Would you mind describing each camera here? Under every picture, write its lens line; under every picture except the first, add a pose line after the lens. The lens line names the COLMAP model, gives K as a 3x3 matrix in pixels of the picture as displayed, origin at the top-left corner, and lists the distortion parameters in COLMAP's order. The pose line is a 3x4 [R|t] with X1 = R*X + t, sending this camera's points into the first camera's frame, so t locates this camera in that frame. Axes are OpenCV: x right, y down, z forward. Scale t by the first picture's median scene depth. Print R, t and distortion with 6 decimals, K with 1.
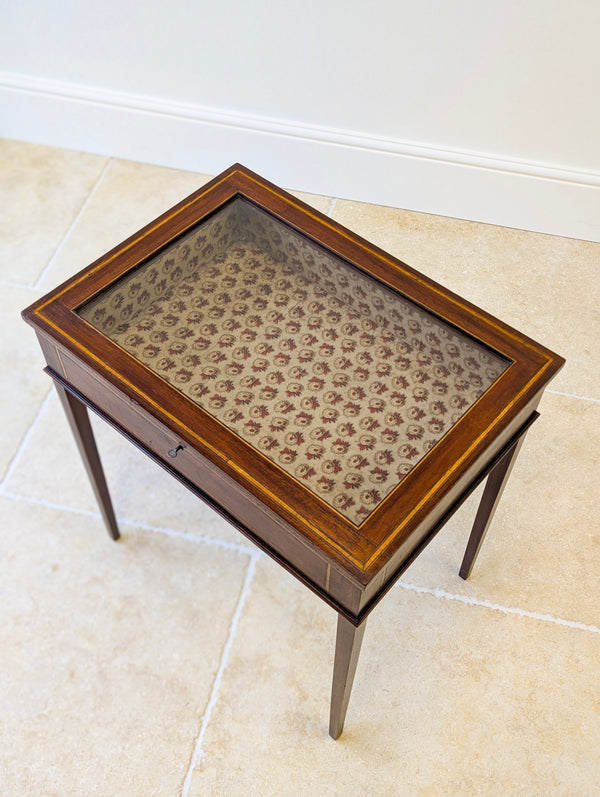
lens RADIAL K [[857.2, 0, 300.0], [0, 857.2, 398.5], [0, 0, 1]] dist [0.046618, -0.006654]
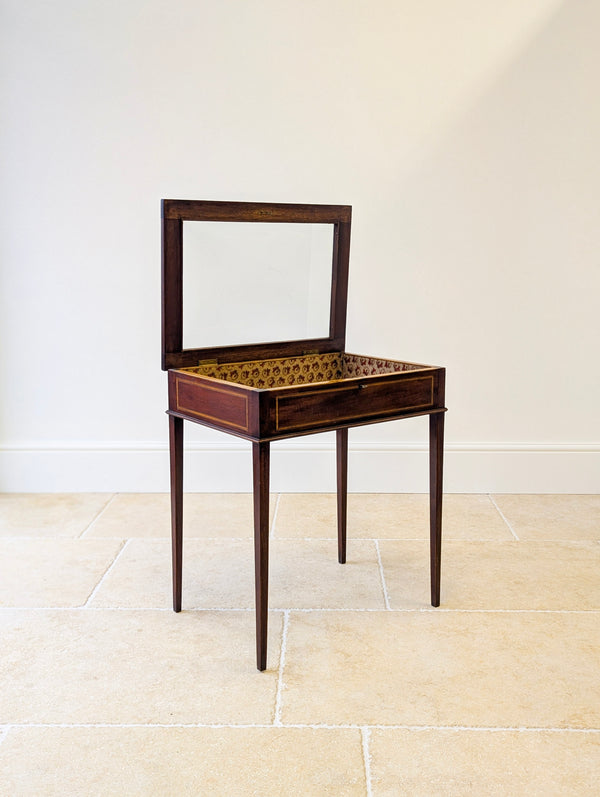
lens RADIAL K [[857.2, 0, 300.0], [0, 857.2, 398.5], [0, 0, 1]] dist [0.046618, -0.006654]
pose [[0.977725, -0.055457, 0.202433, -0.301391], [0.178213, 0.728850, -0.661073, 0.877567], [-0.110882, 0.682423, 0.722498, -0.222708]]
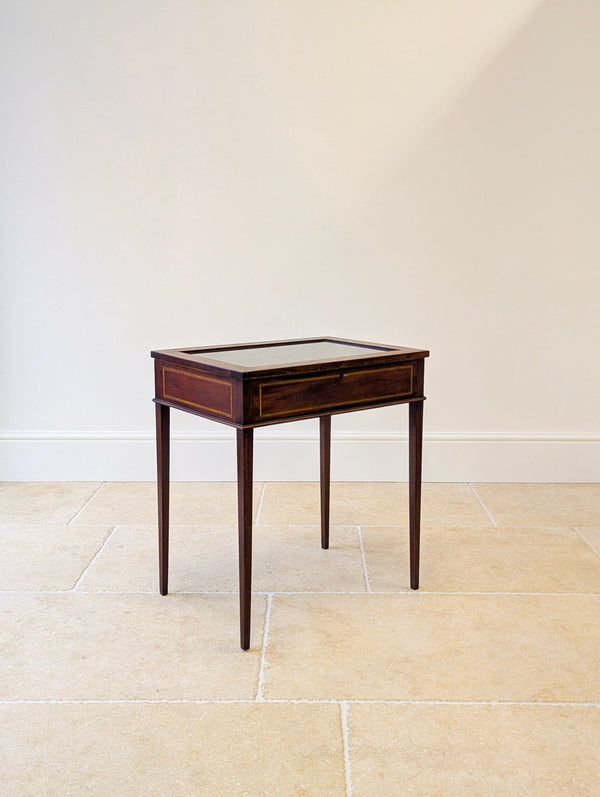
lens RADIAL K [[857.2, 0, 300.0], [0, 857.2, 398.5], [0, 0, 1]] dist [0.046618, -0.006654]
pose [[0.975022, -0.055422, 0.215080, -0.301260], [0.185879, 0.733667, -0.653592, 0.911171], [-0.121574, 0.677245, 0.725643, -0.245734]]
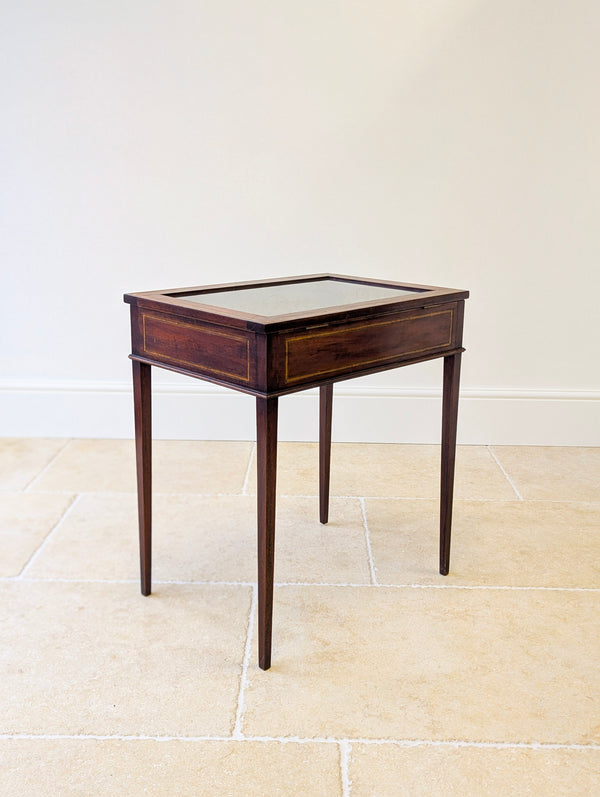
lens RADIAL K [[857.2, 0, 300.0], [0, 857.2, 398.5], [0, 0, 1]] dist [0.046618, -0.006654]
pose [[0.975343, -0.056687, 0.213289, -0.238500], [0.176839, 0.778946, -0.601640, 0.727102], [-0.132035, 0.624524, 0.769764, -0.063249]]
